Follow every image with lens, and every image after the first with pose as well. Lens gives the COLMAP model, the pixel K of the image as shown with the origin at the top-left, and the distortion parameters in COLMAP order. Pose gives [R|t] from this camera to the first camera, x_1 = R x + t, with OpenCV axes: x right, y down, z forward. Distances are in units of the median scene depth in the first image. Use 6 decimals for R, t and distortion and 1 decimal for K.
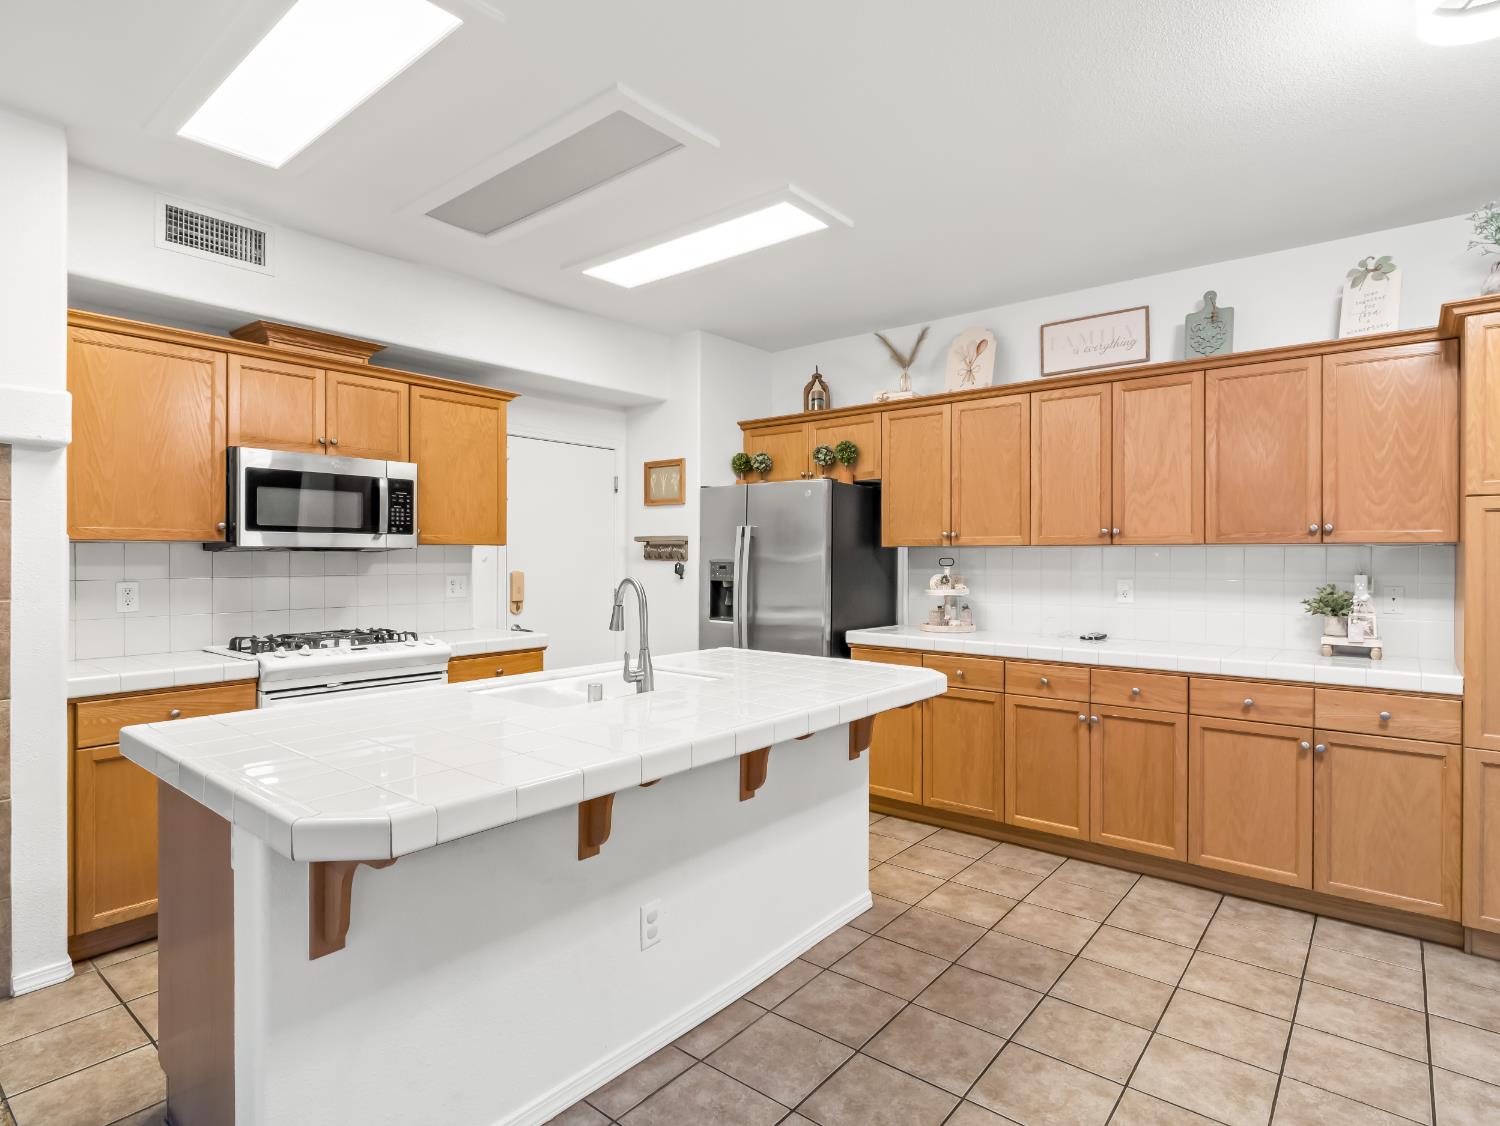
lens RADIAL K [[798.1, 0, 749.4], [0, 798.1, 558.2], [0, 0, 1]] dist [-0.007784, -0.001788]
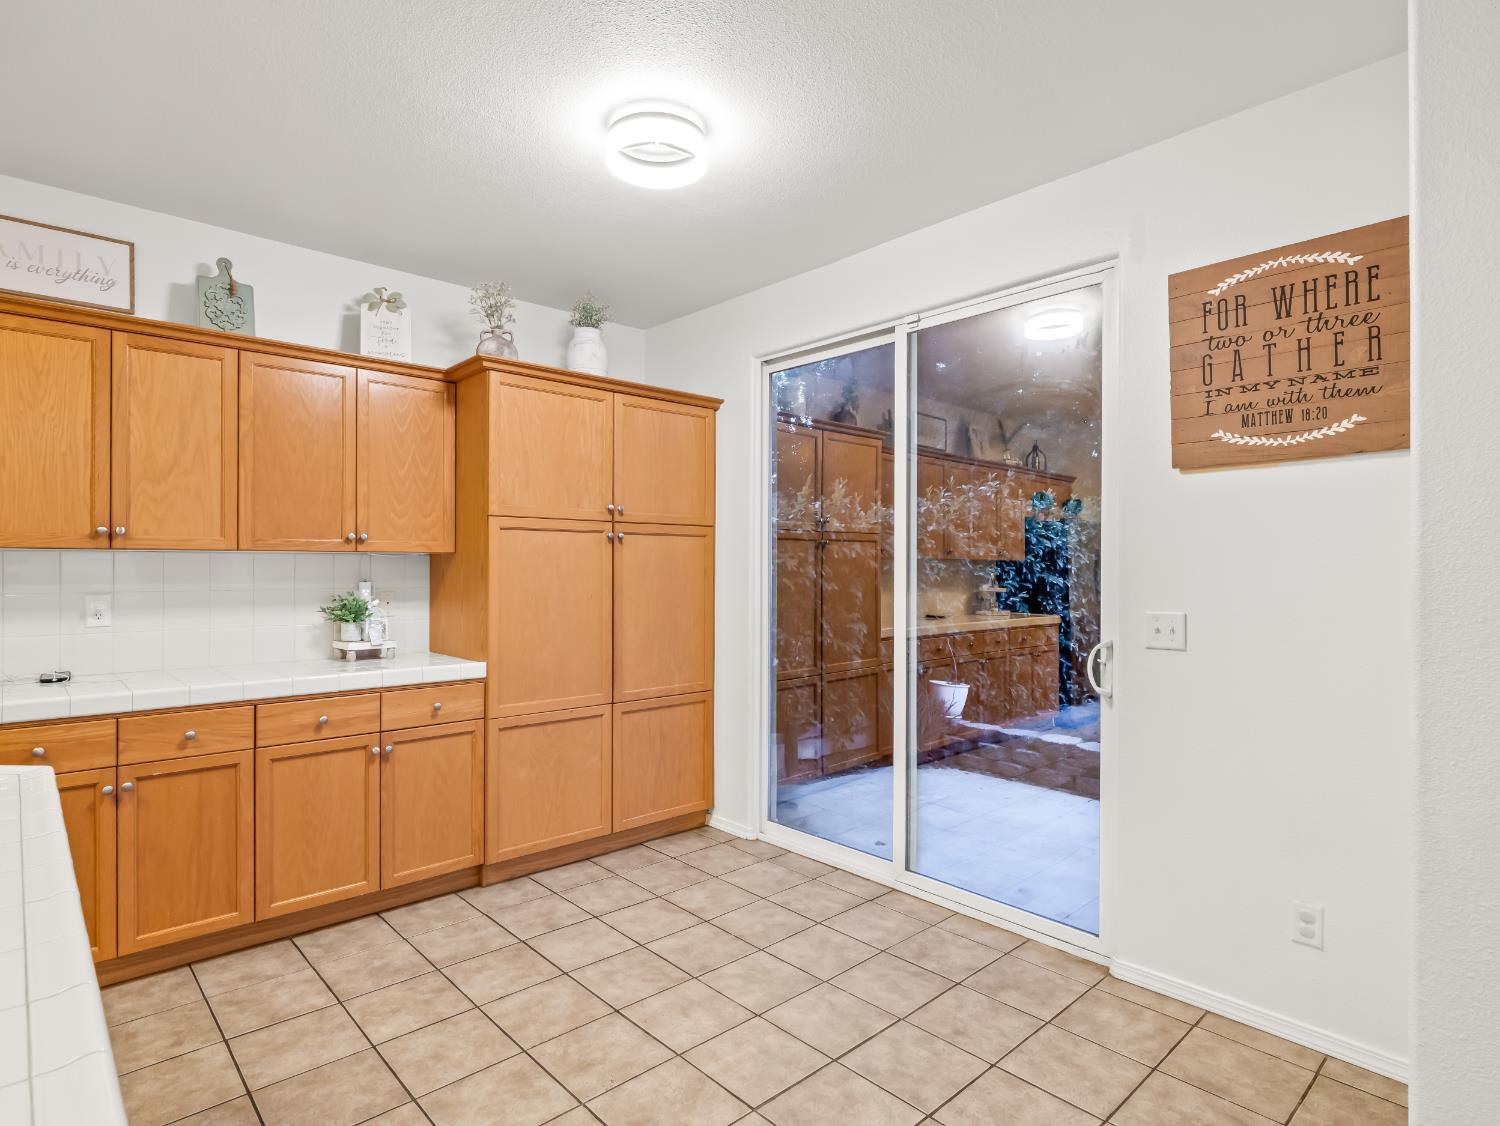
lens RADIAL K [[798.1, 0, 749.7], [0, 798.1, 566.8], [0, 0, 1]] dist [-0.007784, -0.001788]
pose [[0.140122, -0.002770, 0.990130, -0.228442], [0.000761, 0.999996, 0.002690, -0.001688], [-0.990134, 0.000376, 0.140123, 0.363265]]
